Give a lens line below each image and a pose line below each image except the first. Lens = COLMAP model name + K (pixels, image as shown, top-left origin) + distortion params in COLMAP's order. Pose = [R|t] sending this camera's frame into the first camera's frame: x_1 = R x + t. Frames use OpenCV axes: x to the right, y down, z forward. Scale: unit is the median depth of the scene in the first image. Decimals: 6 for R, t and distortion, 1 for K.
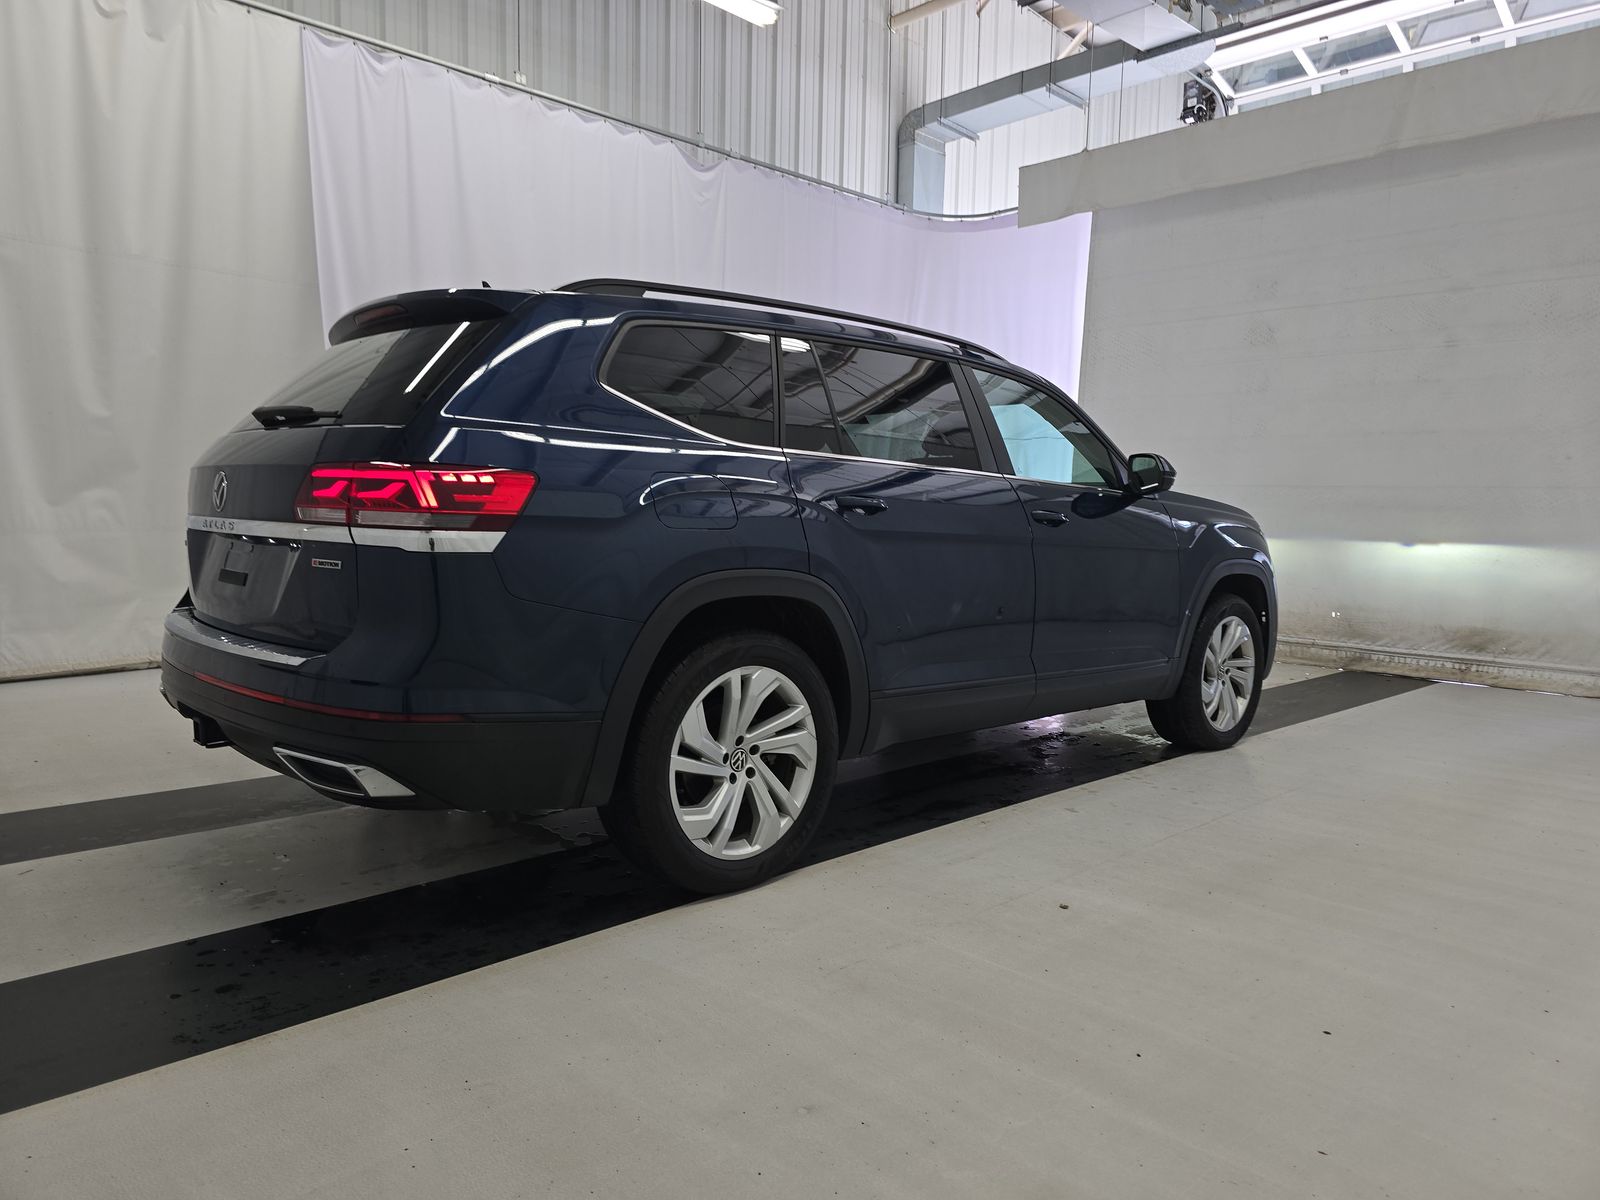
lens RADIAL K [[1084.2, 0, 812.5], [0, 1084.2, 600.3], [0, 0, 1]] dist [0.028682, -0.014644]
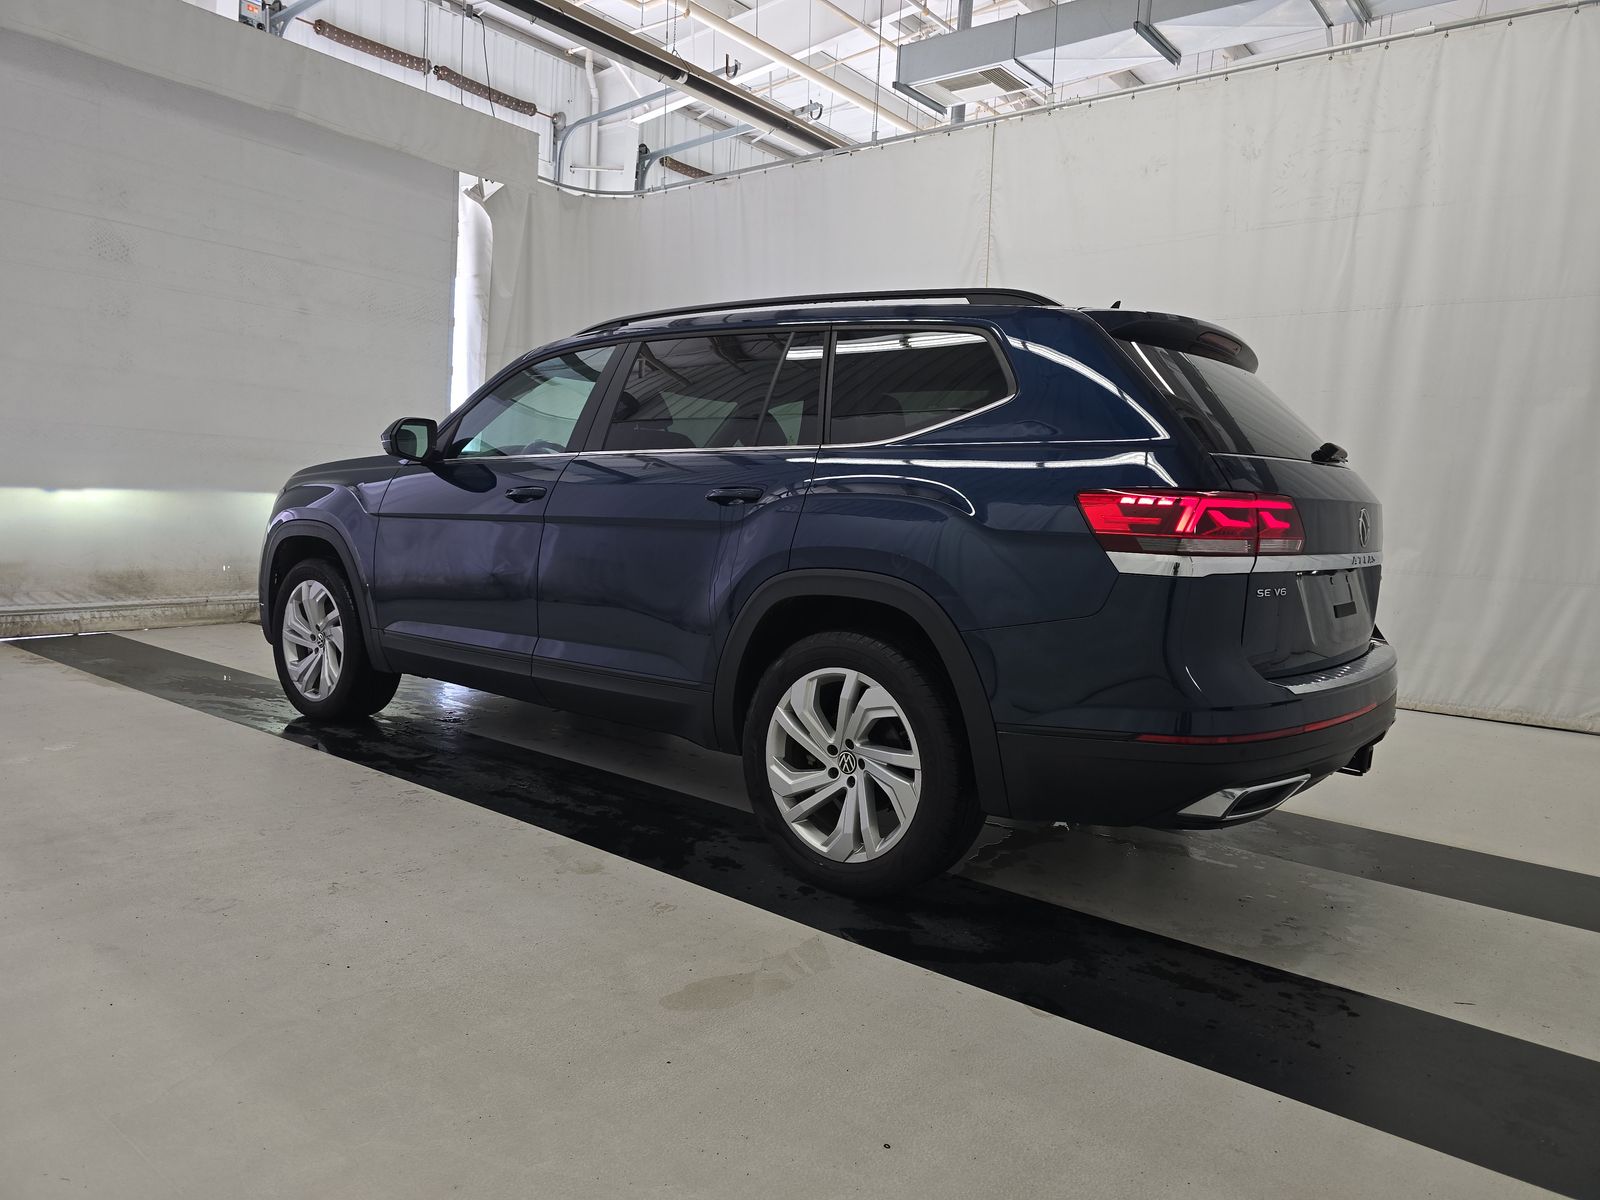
lens RADIAL K [[1084.2, 0, 805.7], [0, 1084.2, 603.9], [0, 0, 1]] dist [0.028682, -0.014644]
pose [[-0.149141, -0.128080, 0.980486, -0.621976], [0.030844, 0.990491, 0.134079, -0.077778], [-0.988335, 0.050239, -0.143773, 0.698513]]
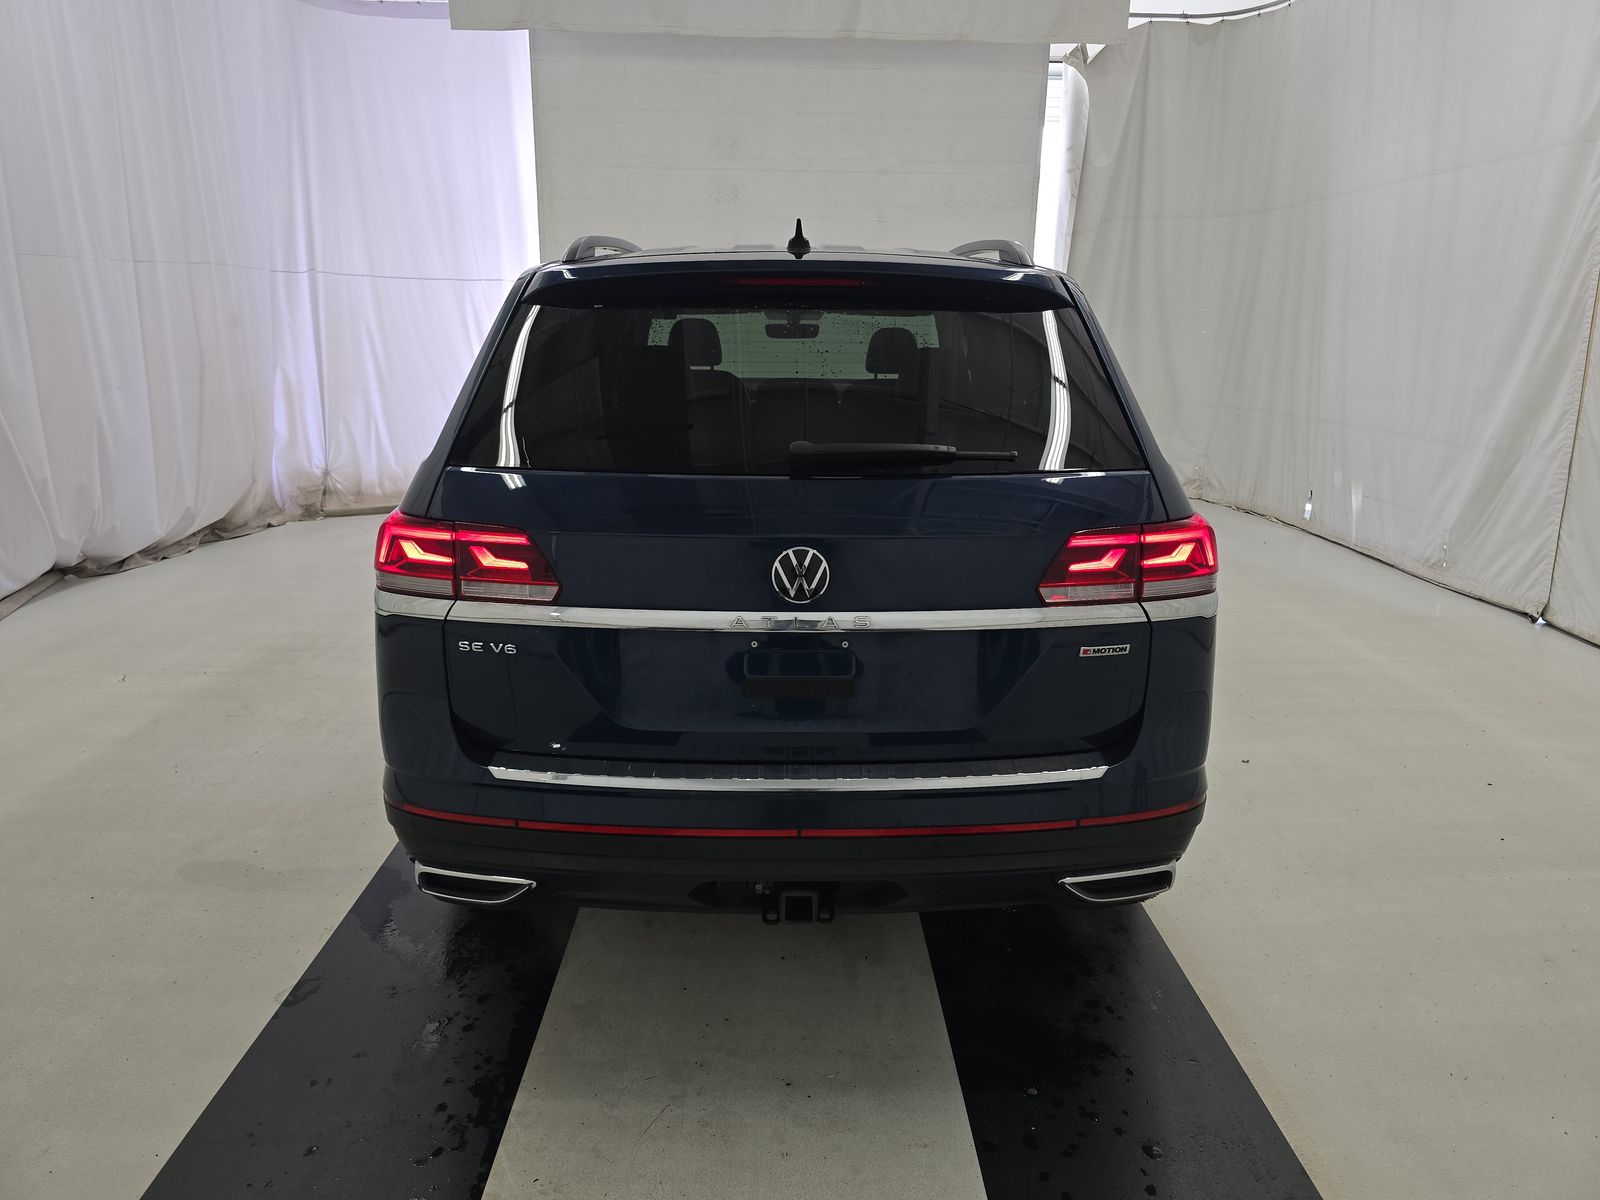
lens RADIAL K [[1084.2, 0, 806.0], [0, 1084.2, 605.0], [0, 0, 1]] dist [0.028682, -0.014644]
pose [[0.668266, -0.212868, 0.712817, -0.431704], [0.071604, 0.972144, 0.223181, -0.097839], [-0.740468, -0.098104, 0.664893, 0.230145]]
